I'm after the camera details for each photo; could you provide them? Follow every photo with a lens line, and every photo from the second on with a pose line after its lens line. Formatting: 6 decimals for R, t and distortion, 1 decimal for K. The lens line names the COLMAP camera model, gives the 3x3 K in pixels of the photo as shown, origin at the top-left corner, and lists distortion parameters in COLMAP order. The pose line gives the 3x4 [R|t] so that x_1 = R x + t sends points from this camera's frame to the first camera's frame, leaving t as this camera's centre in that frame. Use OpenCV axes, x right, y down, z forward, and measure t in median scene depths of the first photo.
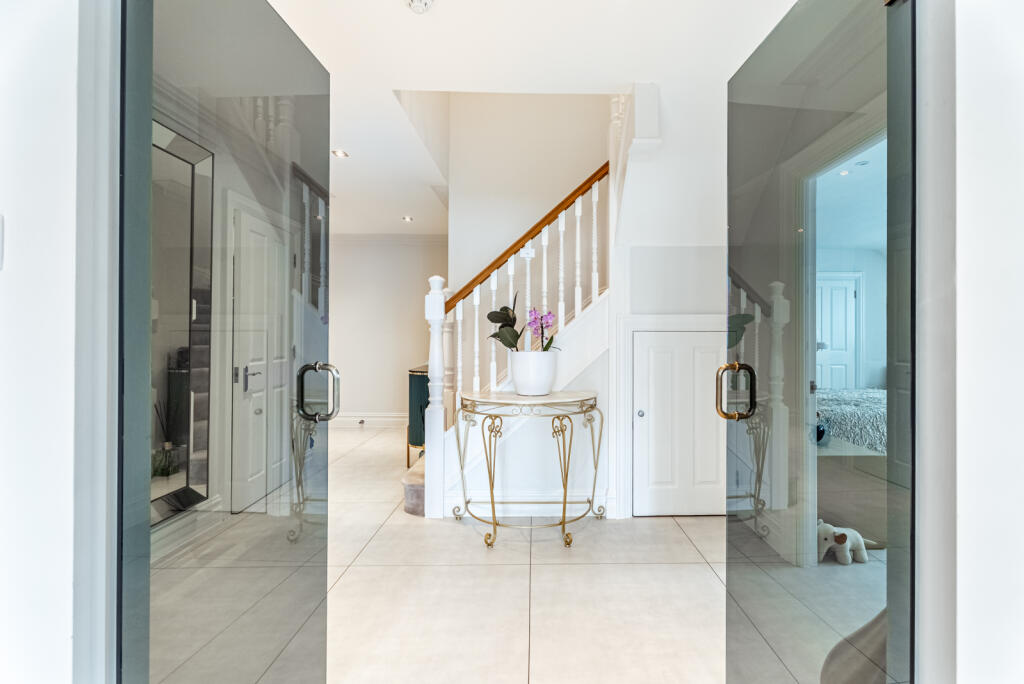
lens RADIAL K [[456.4, 0, 529.6], [0, 456.4, 337.6], [0, 0, 1]] dist [-0.001077, 0.000177]
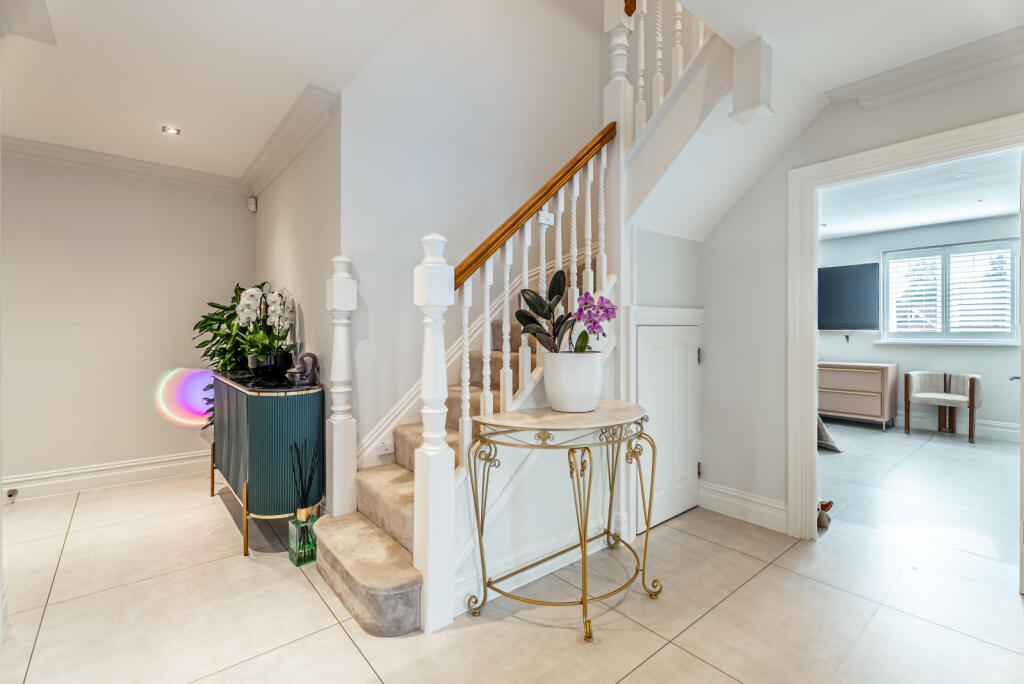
lens RADIAL K [[461.6, 0, 507.6], [0, 461.6, 338.2], [0, 0, 1]] dist [0.001527, 0.000420]
pose [[0.780596, -0.010549, 0.624947, -0.514104], [0.003075, 0.999910, 0.013037, -0.002400], [-0.625028, -0.008255, 0.780558, 0.452356]]
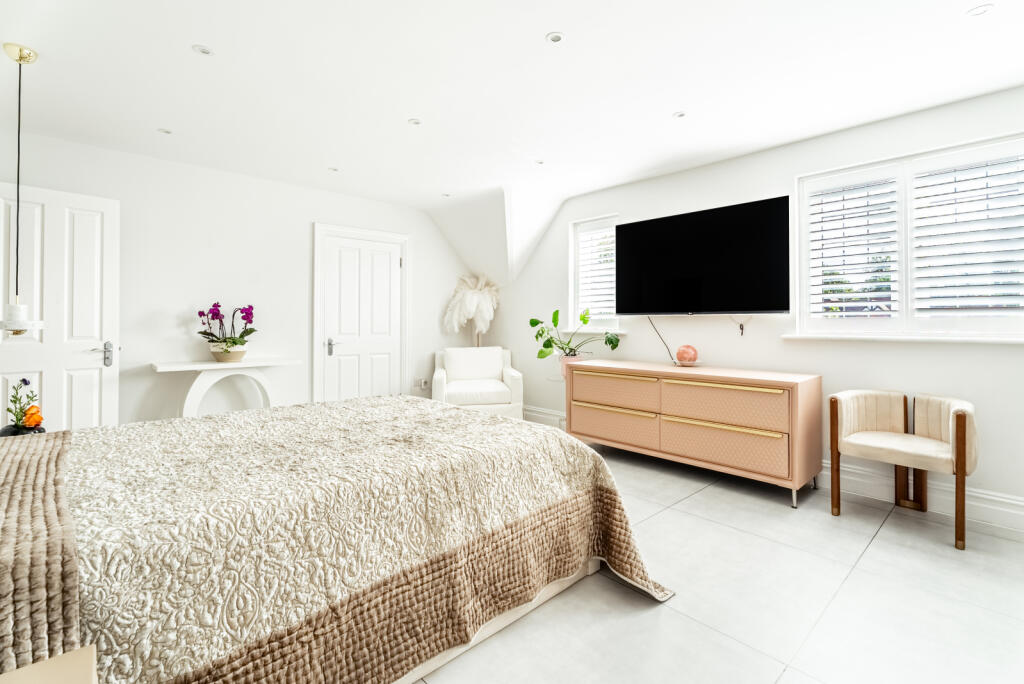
lens RADIAL K [[470.9, 0, 485.6], [0, 470.9, 317.6], [0, 0, 1]] dist [-0.001381, -0.000490]
pose [[0.760938, 0.008982, 0.648763, 0.632918], [-0.004008, 0.999950, -0.009144, 0.013824], [-0.648812, 0.004358, 0.760936, 0.612401]]
